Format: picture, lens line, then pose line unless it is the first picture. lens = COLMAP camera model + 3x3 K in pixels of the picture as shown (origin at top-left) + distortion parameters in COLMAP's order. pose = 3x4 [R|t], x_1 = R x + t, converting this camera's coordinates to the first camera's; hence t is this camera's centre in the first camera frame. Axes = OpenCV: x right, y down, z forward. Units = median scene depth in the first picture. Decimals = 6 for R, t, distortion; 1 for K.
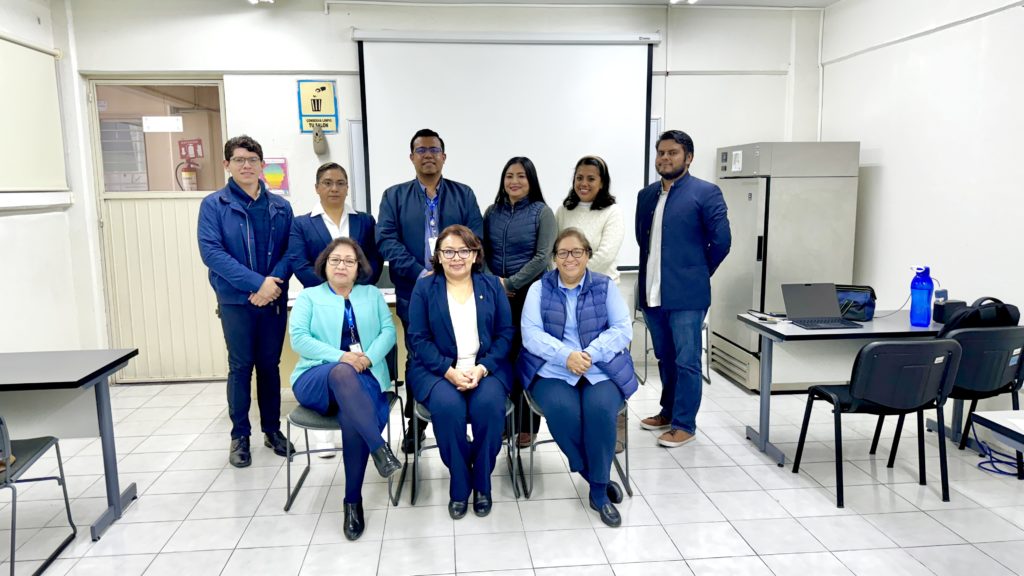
lens RADIAL K [[723.9, 0, 508.2], [0, 723.9, 289.2], [0, 0, 1]] dist [0.137068, -0.224629]
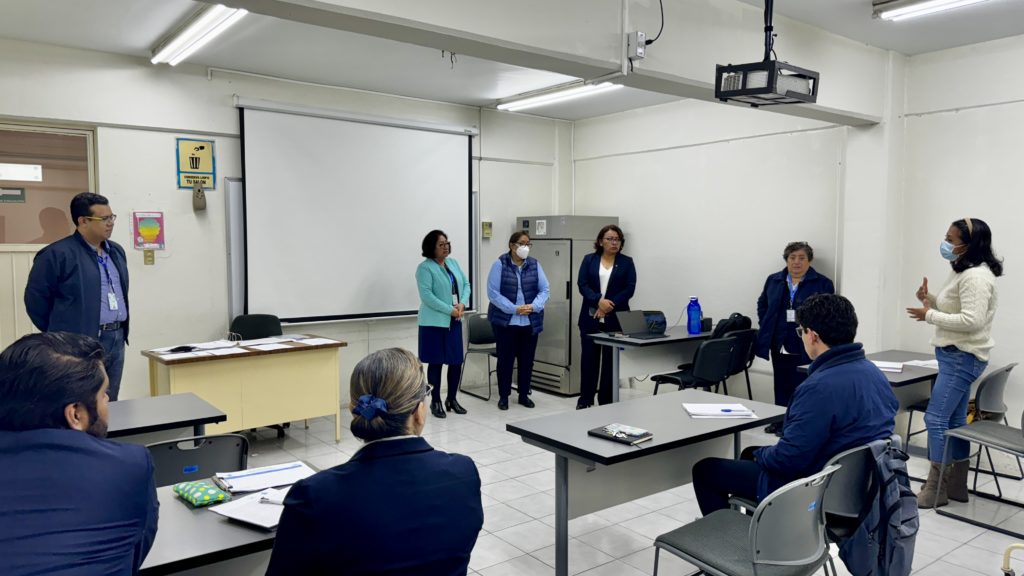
lens RADIAL K [[723.9, 0, 508.2], [0, 723.9, 289.2], [0, 0, 1]] dist [0.137068, -0.224629]
pose [[0.850517, -0.020640, 0.525543, -0.435991], [0.061094, 0.996343, -0.059741, 0.015955], [-0.522388, 0.082918, 0.848667, -0.098621]]
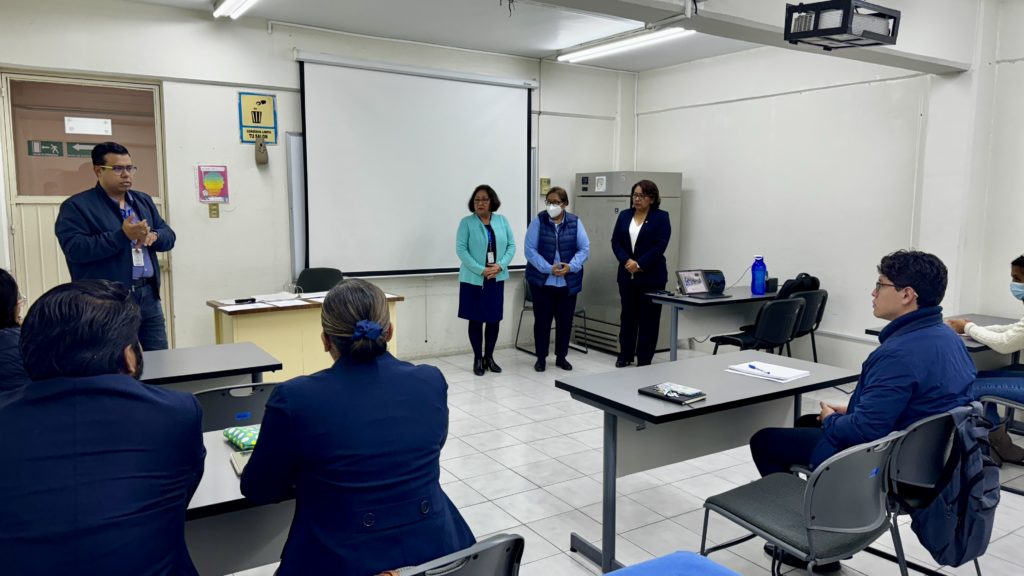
lens RADIAL K [[722.2, 0, 514.9], [0, 722.2, 286.4], [0, 0, 1]] dist [0.098487, -0.111699]
pose [[0.889585, -0.034728, 0.455447, -0.418353], [0.045503, 0.998883, -0.012711, 0.020749], [-0.454497, 0.032032, 0.890172, -0.090544]]
